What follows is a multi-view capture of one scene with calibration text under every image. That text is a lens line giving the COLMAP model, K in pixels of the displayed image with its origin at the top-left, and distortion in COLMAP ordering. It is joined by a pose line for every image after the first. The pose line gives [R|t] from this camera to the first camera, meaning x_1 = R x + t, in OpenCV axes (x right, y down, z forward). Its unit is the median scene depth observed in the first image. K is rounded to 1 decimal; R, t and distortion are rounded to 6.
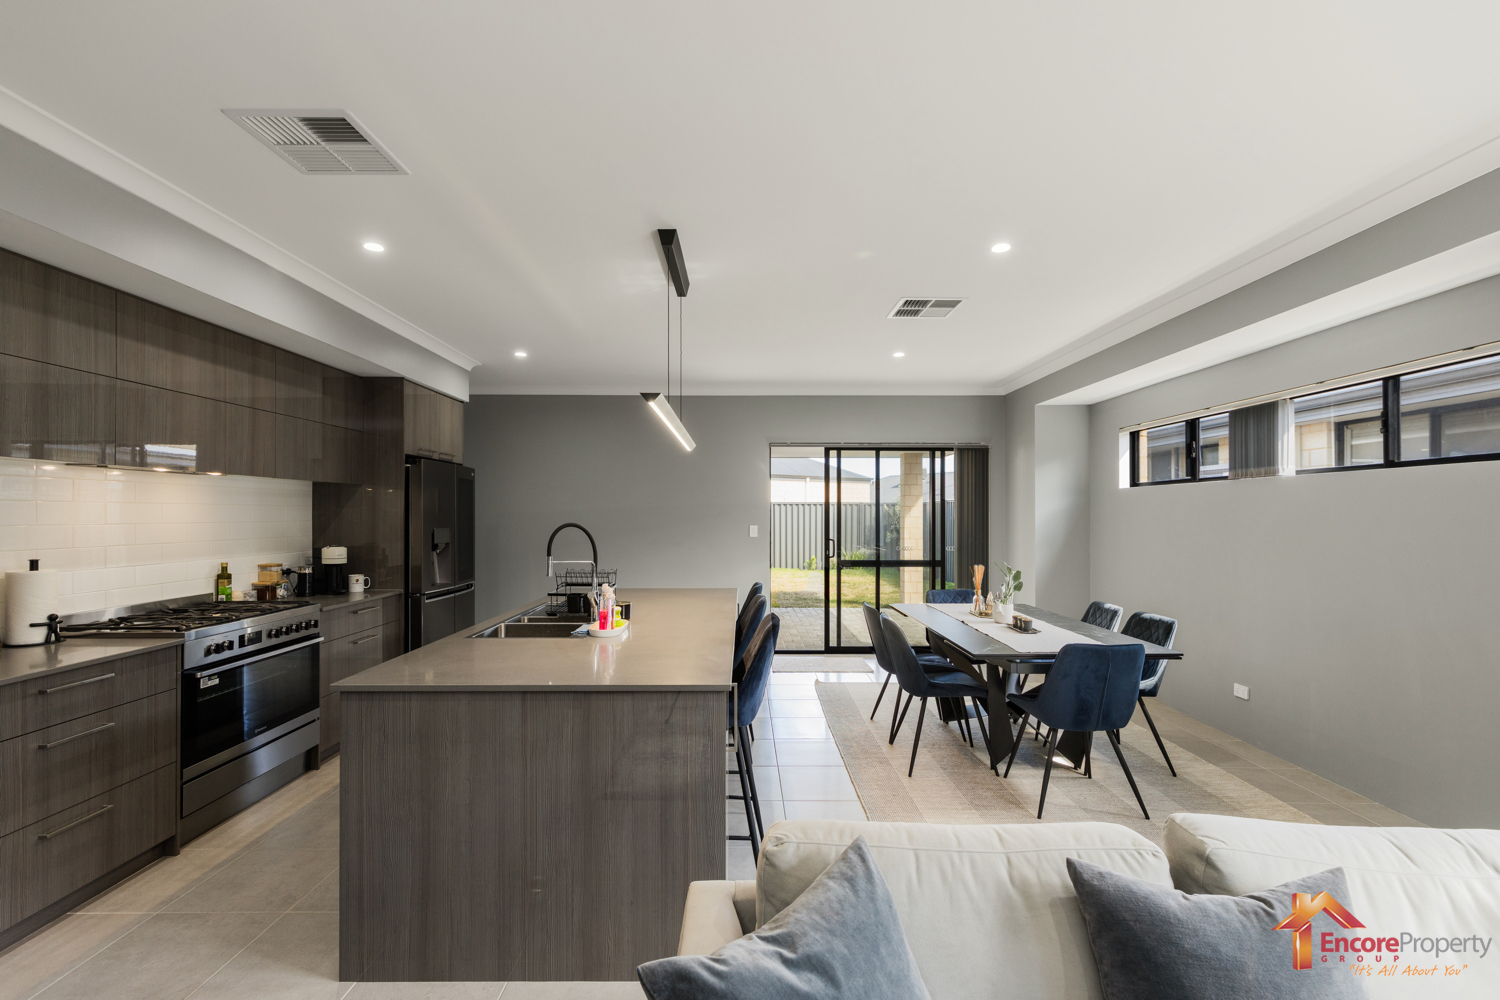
lens RADIAL K [[675.1, 0, 744.2], [0, 675.1, 517.2], [0, 0, 1]] dist [-0.000854, 0.000689]
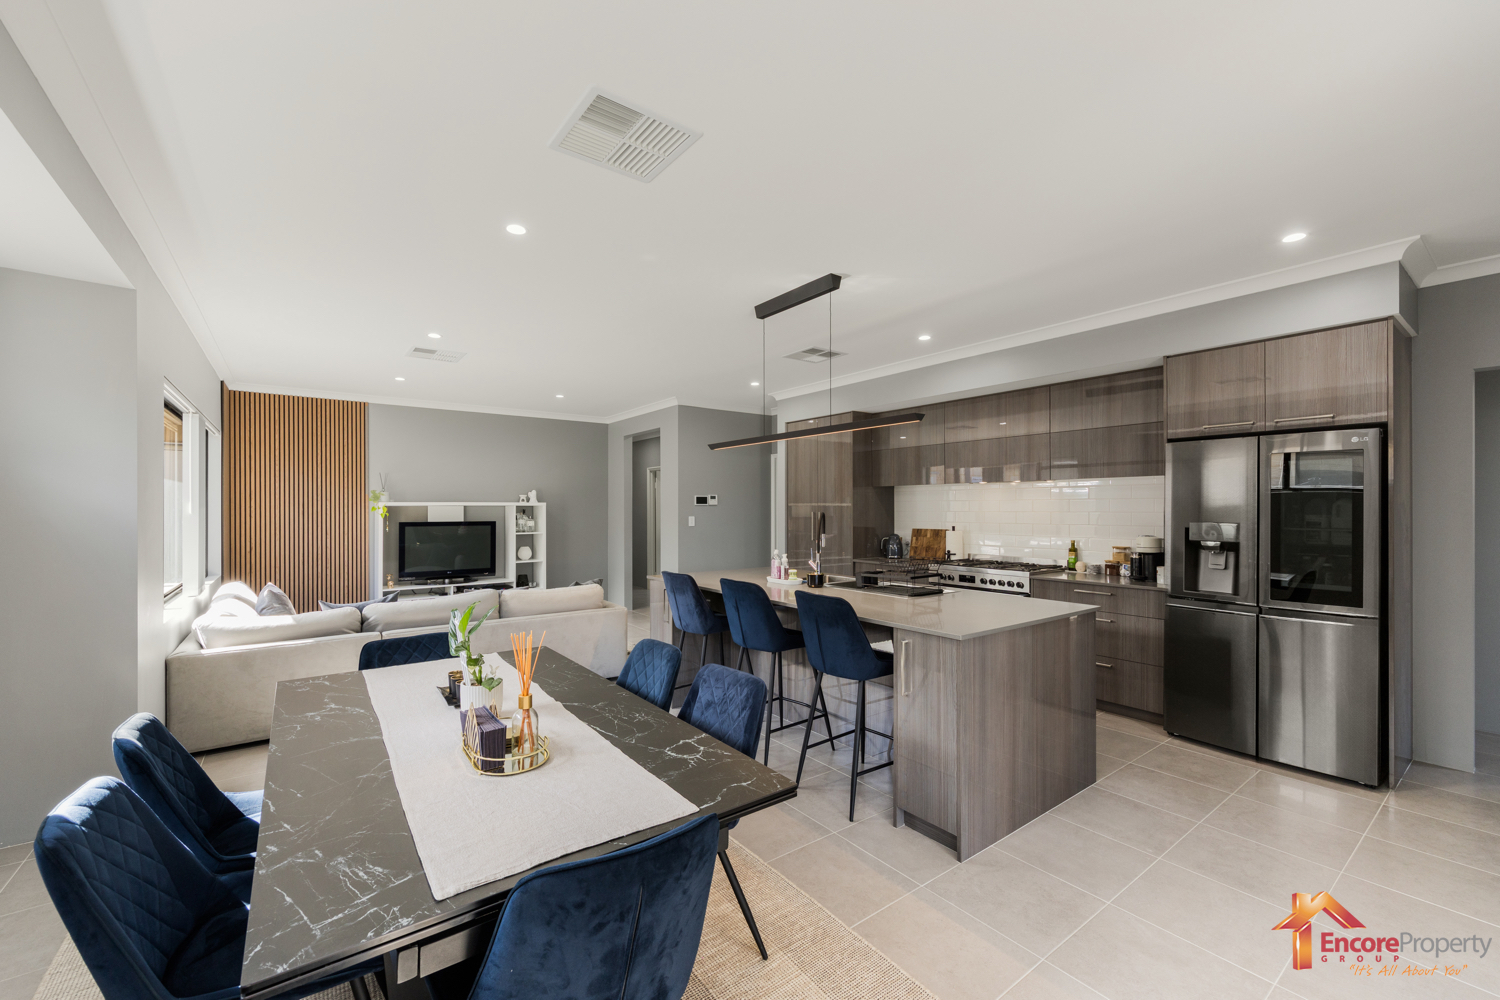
lens RADIAL K [[615.0, 0, 752.2], [0, 615.0, 504.5], [0, 0, 1]] dist [-0.009612, 0.000091]
pose [[-0.806573, -0.001433, -0.591132, 0.369594], [-0.003351, 0.999992, 0.002148, -0.005858], [0.591125, 0.003714, -0.806572, 1.125852]]
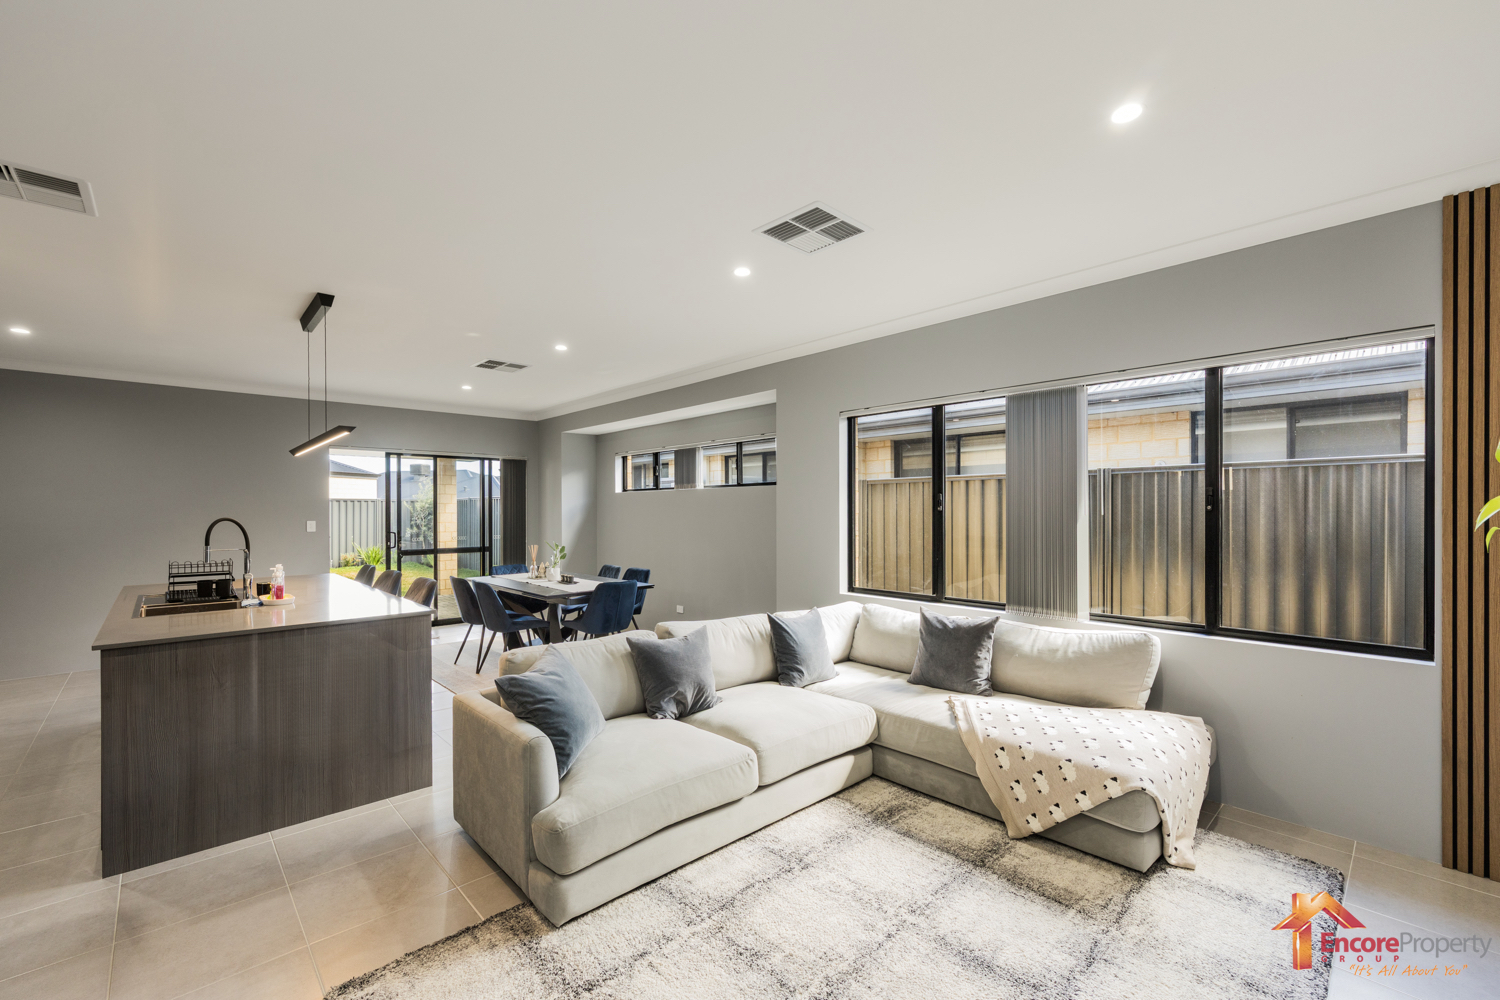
lens RADIAL K [[615.0, 0, 754.3], [0, 615.0, 509.1], [0, 0, 1]] dist [-0.009612, 0.000091]
pose [[0.730365, -0.001033, 0.683056, -0.176451], [0.005253, 0.999978, -0.004105, 0.001805], [-0.683037, 0.006587, 0.730354, -0.244816]]
